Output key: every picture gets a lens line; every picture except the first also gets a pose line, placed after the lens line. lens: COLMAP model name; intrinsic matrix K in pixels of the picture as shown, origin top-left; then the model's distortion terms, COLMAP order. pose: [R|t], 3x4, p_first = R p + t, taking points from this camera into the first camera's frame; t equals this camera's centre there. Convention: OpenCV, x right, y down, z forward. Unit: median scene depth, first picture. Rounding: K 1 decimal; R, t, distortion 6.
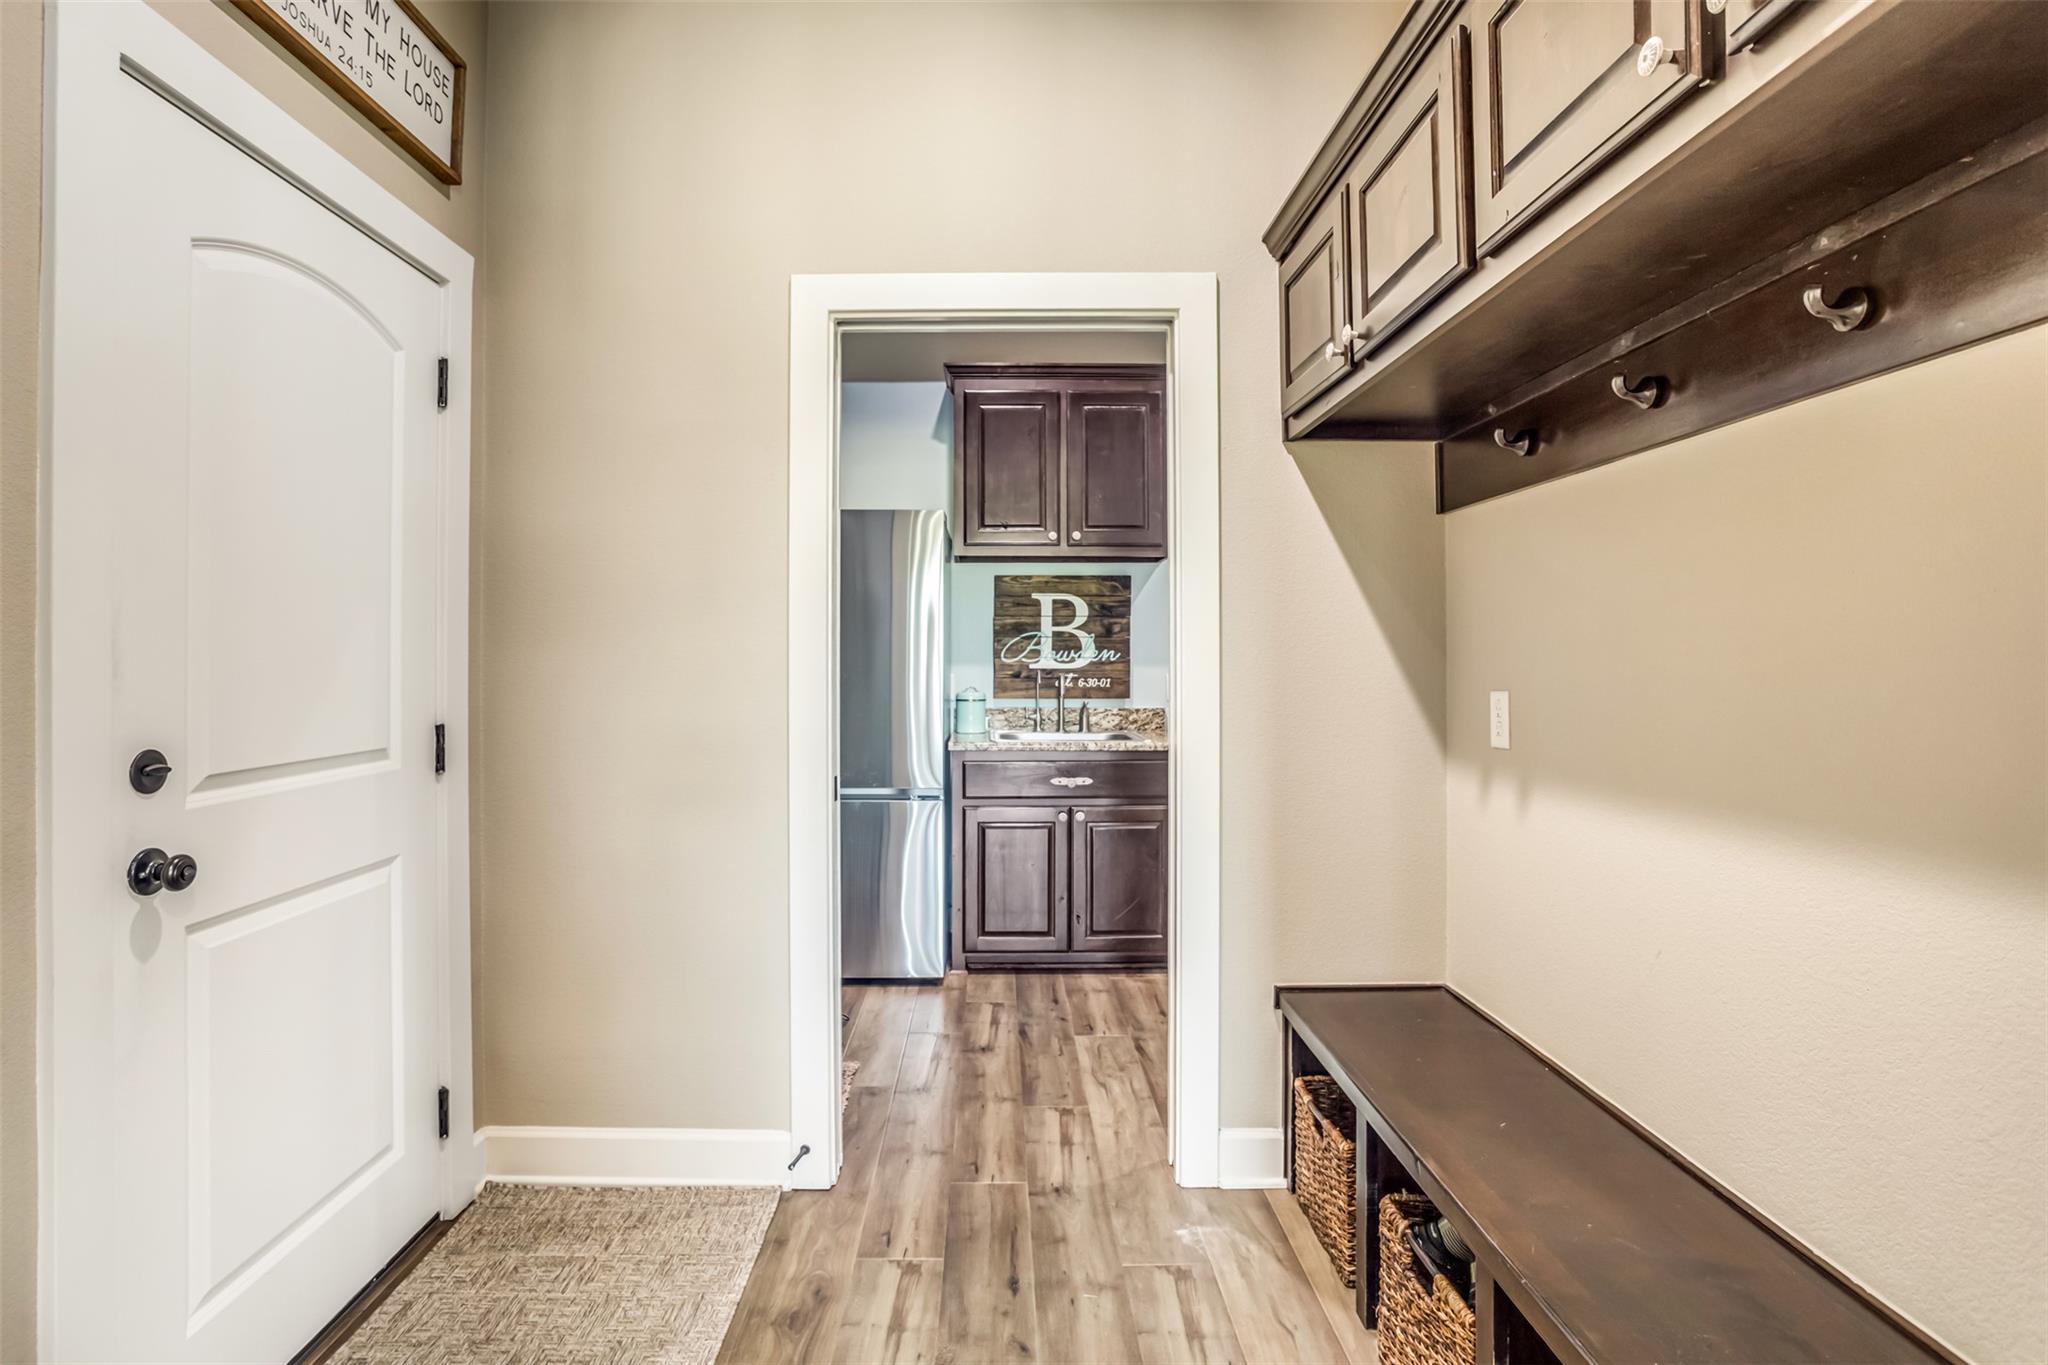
lens RADIAL K [[1006.4, 0, 1019.7], [0, 1006.4, 670.1], [0, 0, 1]] dist [-0.058522, 0.025625]
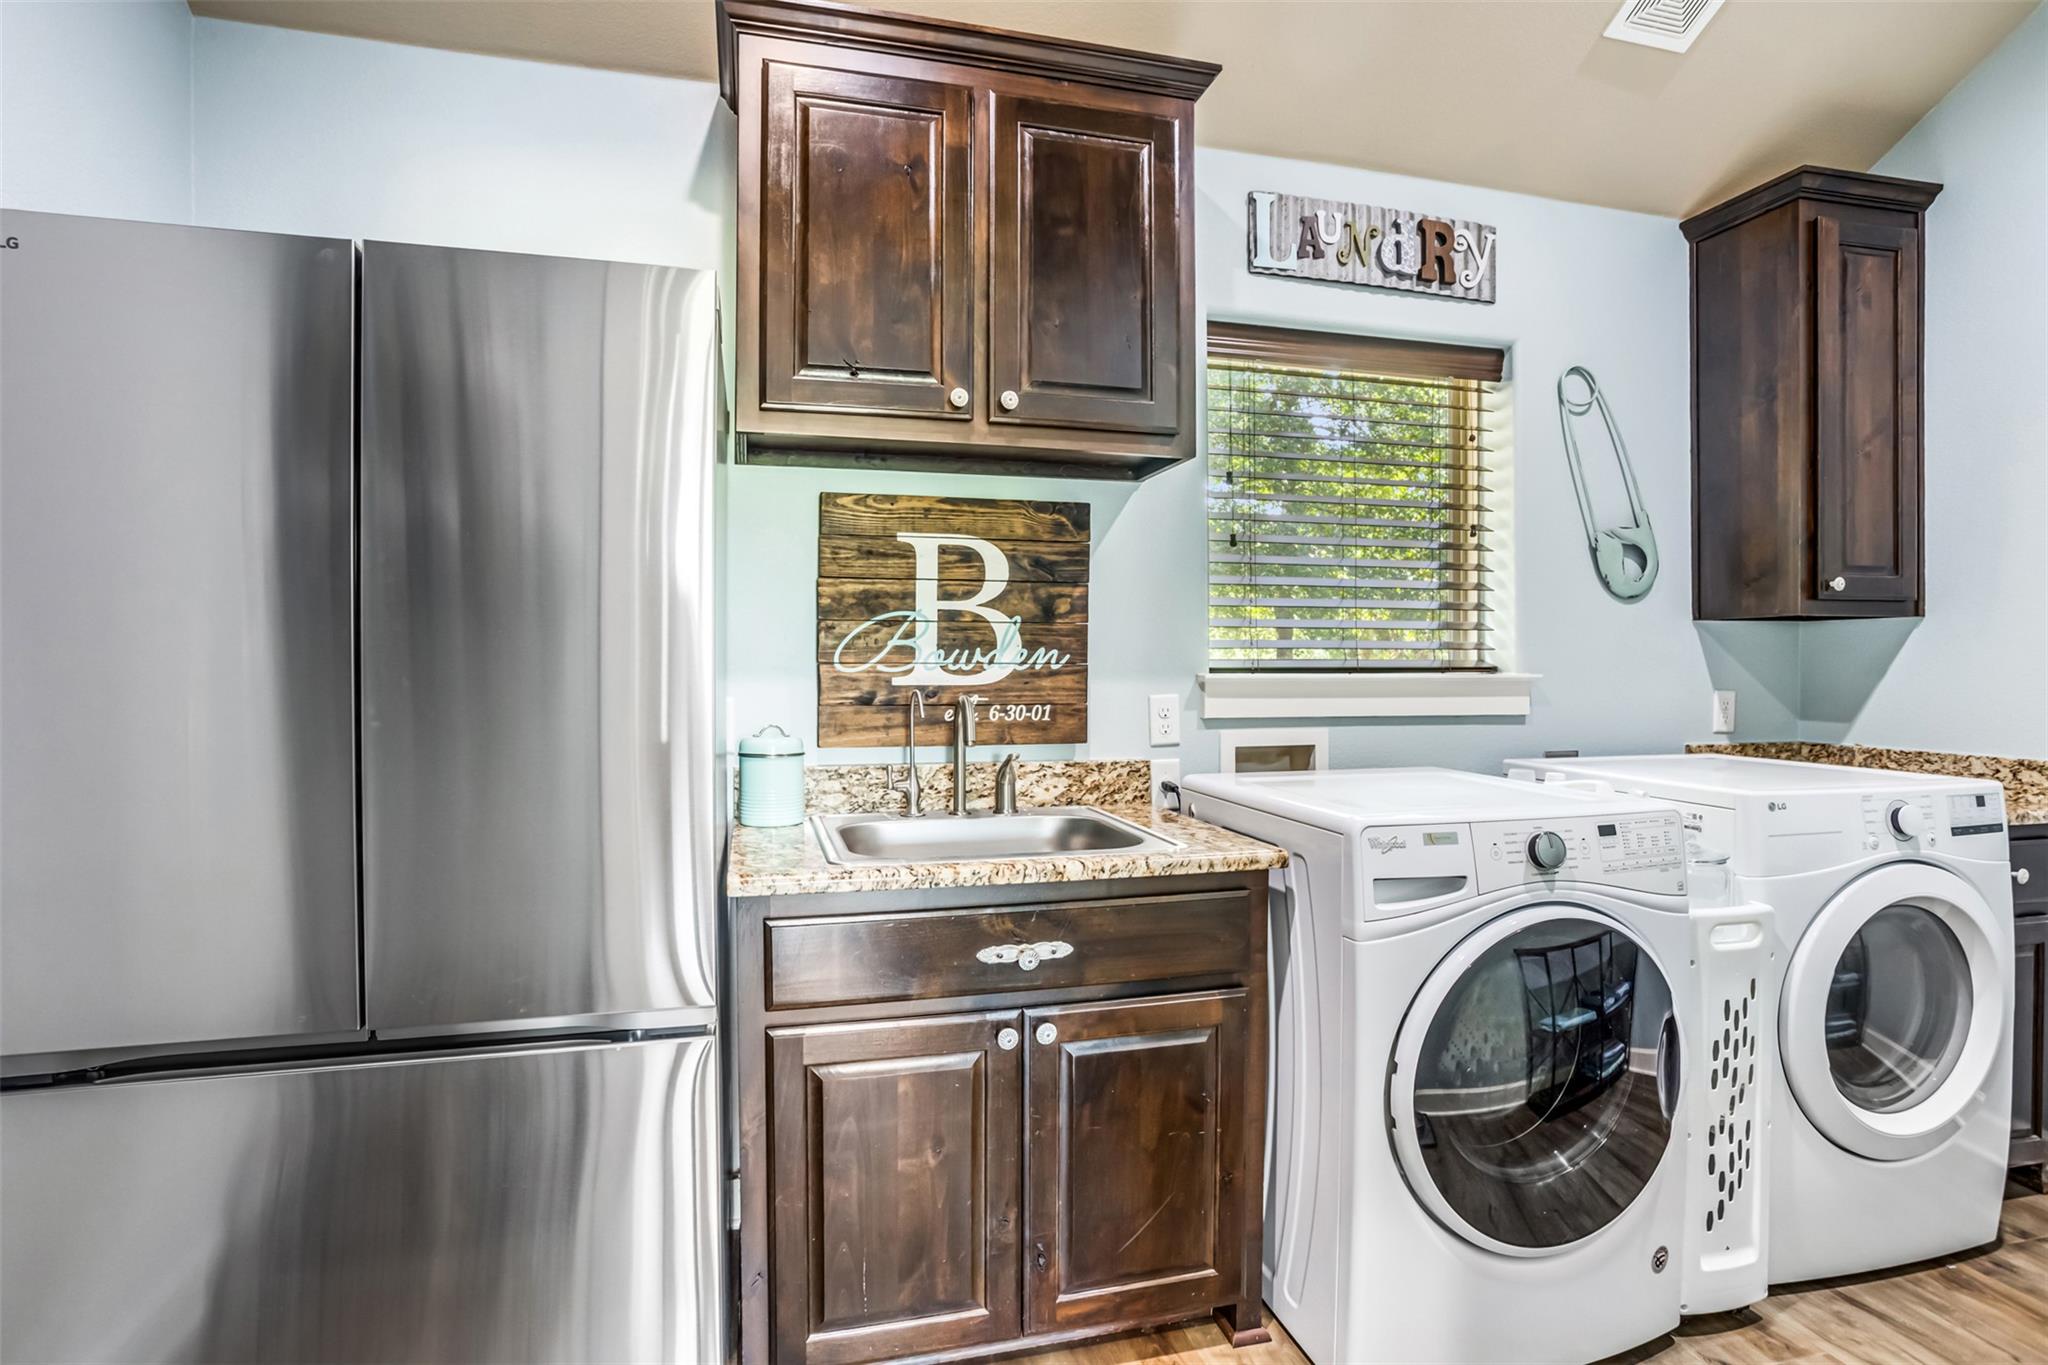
lens RADIAL K [[1006.4, 0, 1015.5], [0, 1006.4, 683.2], [0, 0, 1]] dist [-0.058522, 0.025625]
pose [[0.973815, -0.002335, 0.227329, -0.043048], [0.000609, 0.999970, 0.007661, -0.006374], [-0.227340, -0.007322, 0.973788, 0.510039]]
